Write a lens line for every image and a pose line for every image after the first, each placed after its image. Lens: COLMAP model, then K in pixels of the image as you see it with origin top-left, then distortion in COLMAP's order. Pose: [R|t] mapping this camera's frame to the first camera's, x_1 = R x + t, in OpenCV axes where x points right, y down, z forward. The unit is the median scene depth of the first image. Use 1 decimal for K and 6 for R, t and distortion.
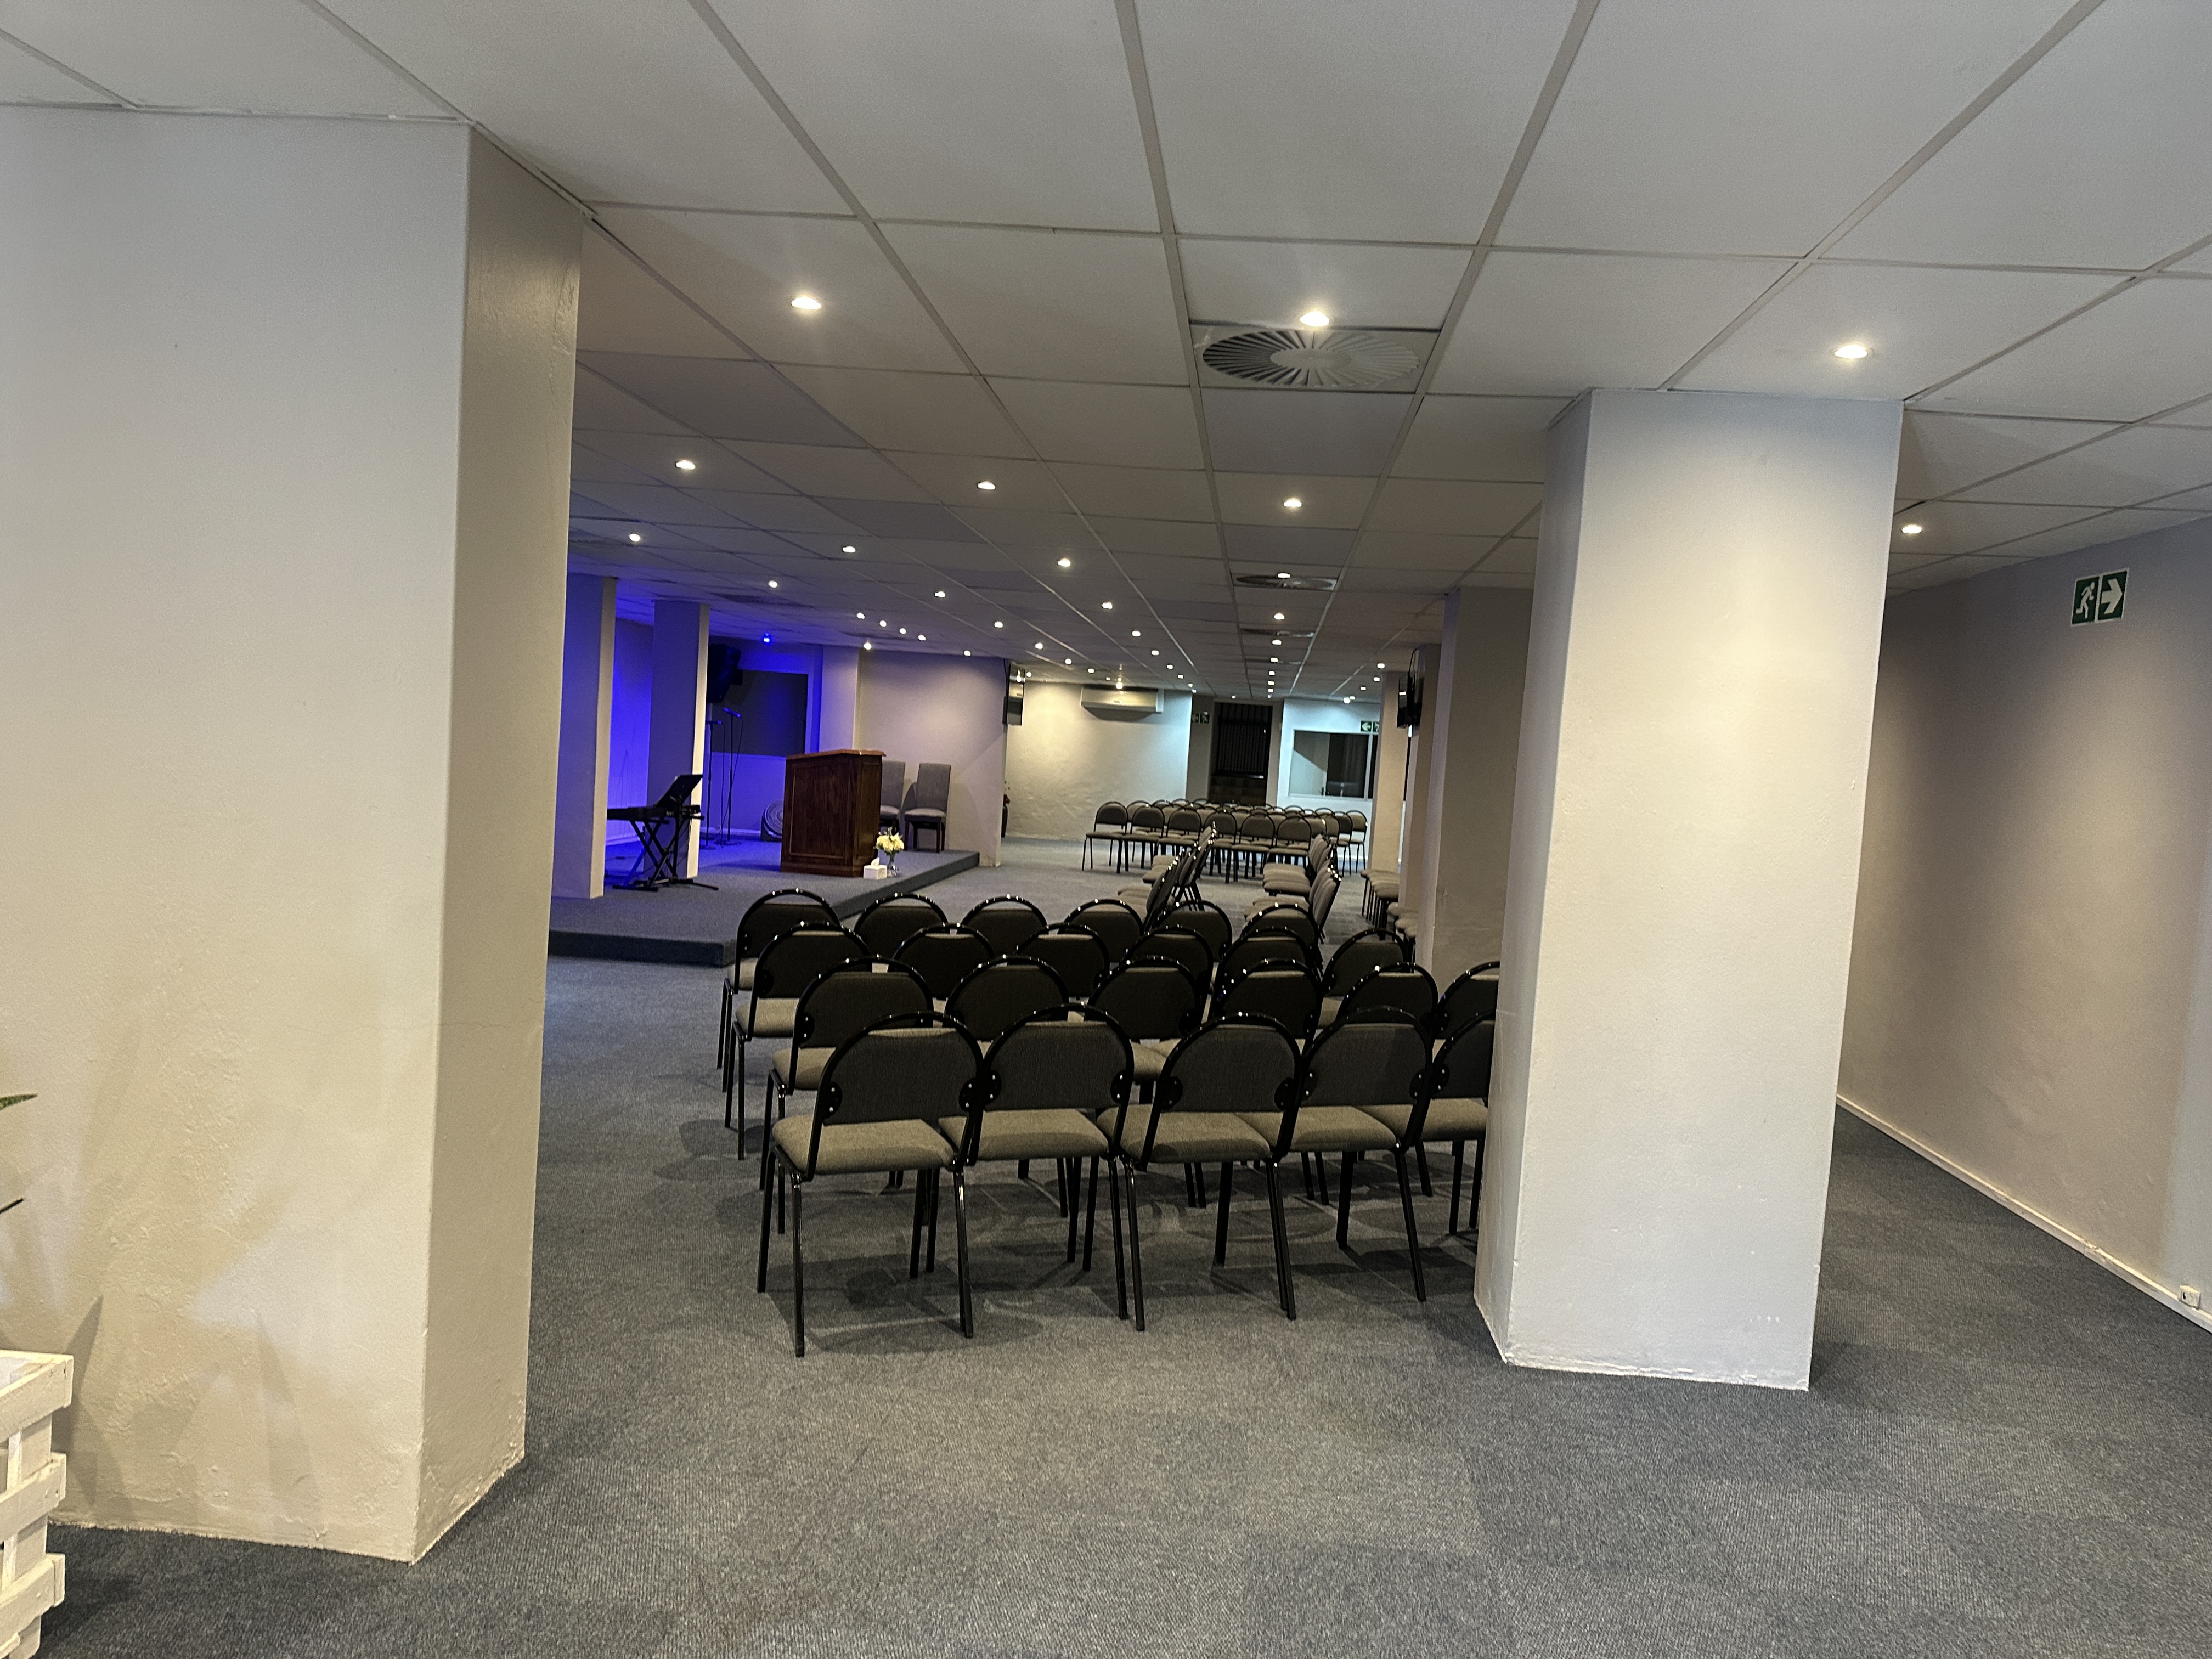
lens RADIAL K [[1516.6, 0, 1112.5], [0, 1516.6, 835.8], [0, 0, 1]] dist [0.043079, 0.000052]
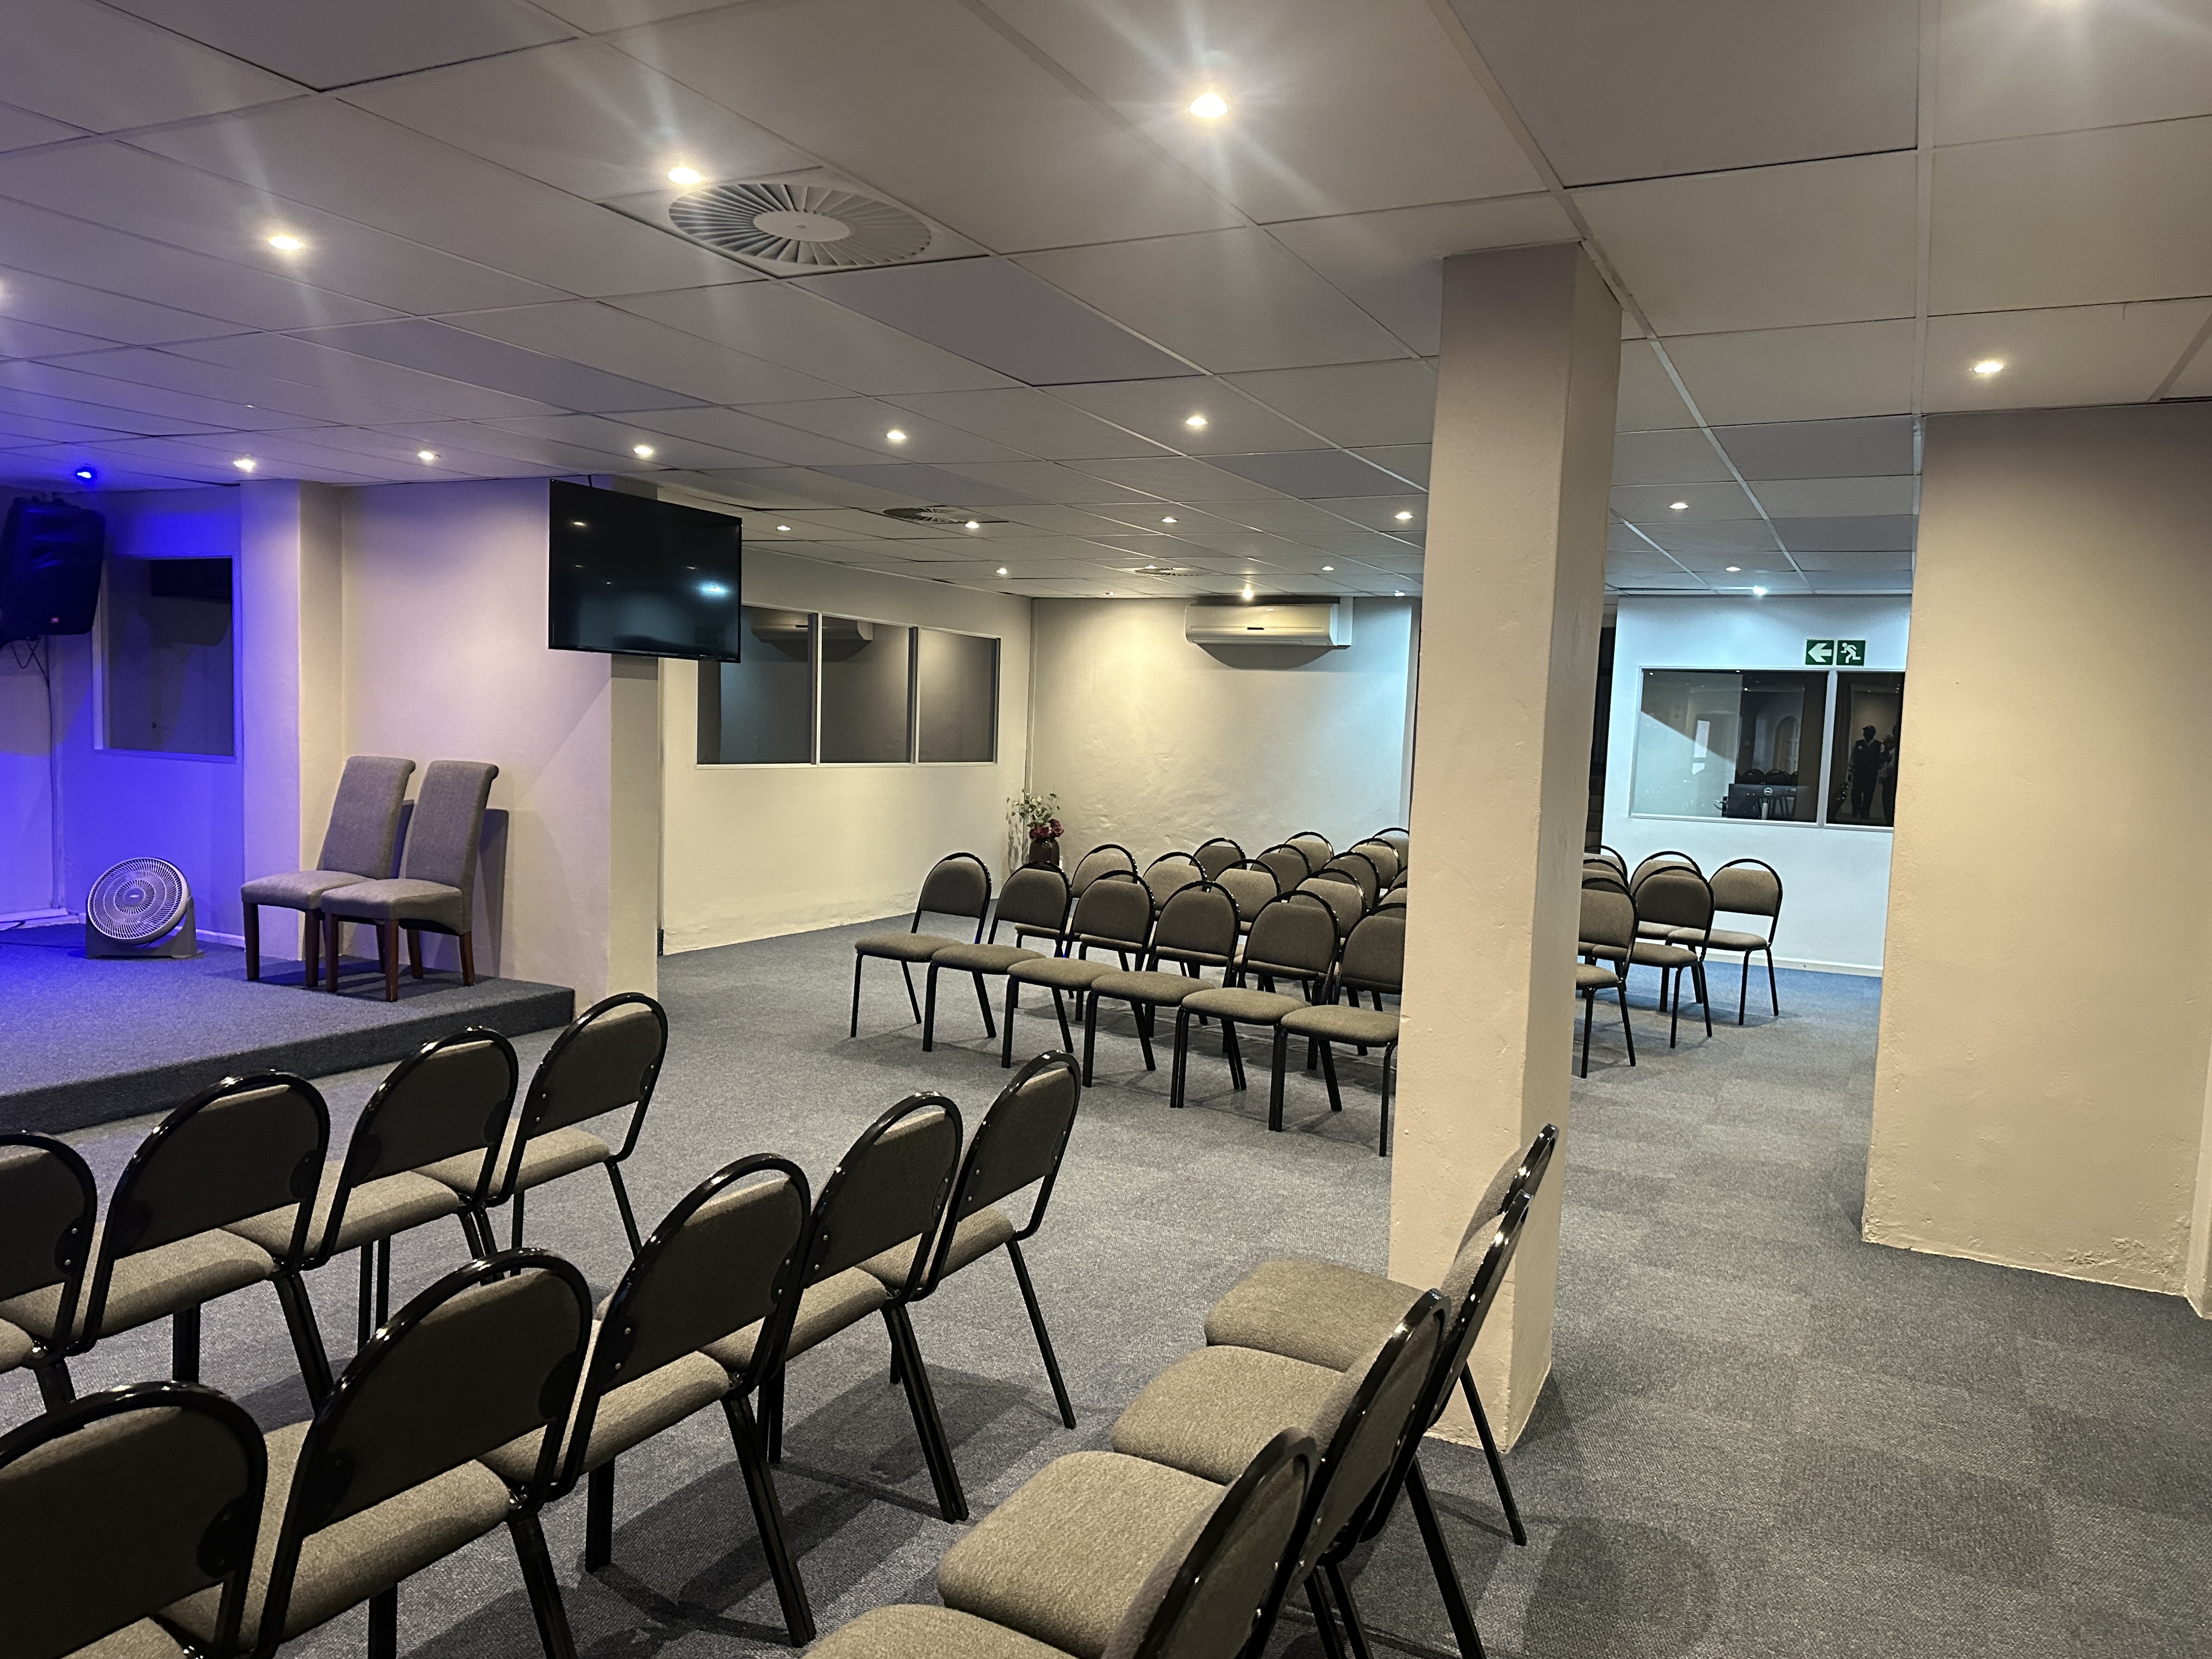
lens RADIAL K [[1516.6, 0, 1096.4], [0, 1516.6, 822.2], [0, 0, 1]] dist [0.043079, 0.000052]
pose [[0.923672, -0.006749, -0.383124, 0.143462], [0.003464, 0.999951, -0.009263, -0.021493], [0.383168, 0.007229, 0.923650, 0.529049]]
